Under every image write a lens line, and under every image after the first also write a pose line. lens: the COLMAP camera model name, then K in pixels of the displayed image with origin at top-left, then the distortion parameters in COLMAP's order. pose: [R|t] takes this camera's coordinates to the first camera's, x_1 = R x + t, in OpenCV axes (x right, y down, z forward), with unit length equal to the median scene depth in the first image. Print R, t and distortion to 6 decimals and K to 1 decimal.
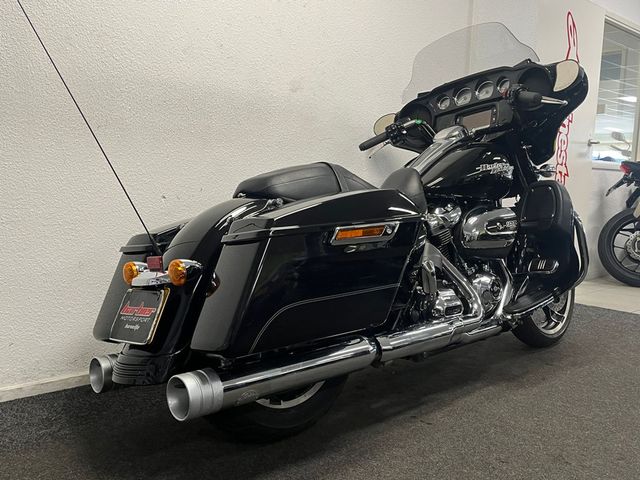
lens RADIAL K [[606.2, 0, 323.0], [0, 606.2, 246.7], [0, 0, 1]] dist [0.049933, 0.000000]
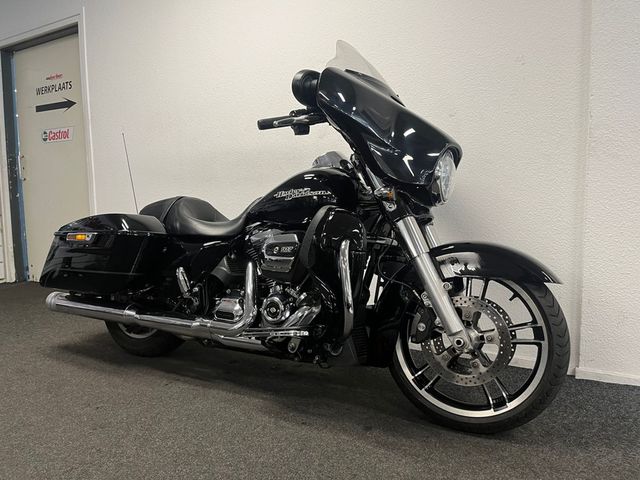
lens RADIAL K [[483.5, 0, 323.6], [0, 483.5, 242.5], [0, 0, 1]] dist [0.070243, -0.080215]
pose [[0.291440, 0.062432, -0.954550, 1.094295], [-0.094302, 0.994882, 0.036278, -0.084183], [0.951929, 0.079443, 0.295836, 0.828585]]
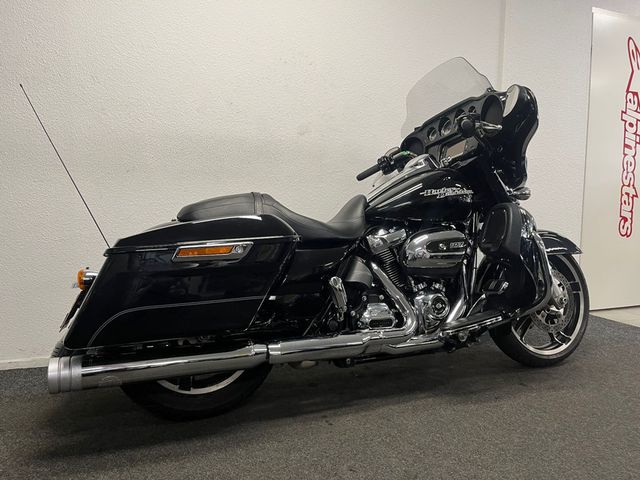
lens RADIAL K [[483.5, 0, 321.0], [0, 483.5, 240.0], [0, 0, 1]] dist [0.070243, -0.080215]
pose [[0.929491, 0.008736, -0.368741, 0.404547], [-0.023383, 0.999104, -0.035270, -0.010725], [0.368103, 0.041406, 0.928863, 0.132612]]
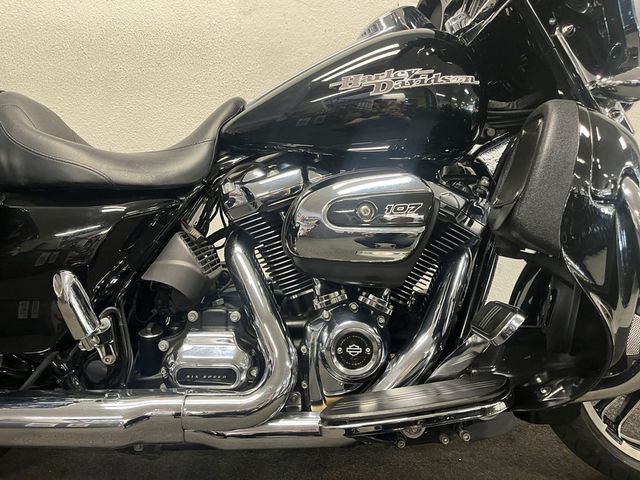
lens RADIAL K [[483.5, 0, 320.6], [0, 483.5, 235.1], [0, 0, 1]] dist [0.070243, -0.080215]
pose [[0.748126, 0.088745, -0.657595, 0.496153], [-0.064958, 0.996051, 0.060521, -0.036565], [0.660369, -0.002561, 0.750937, 0.710012]]
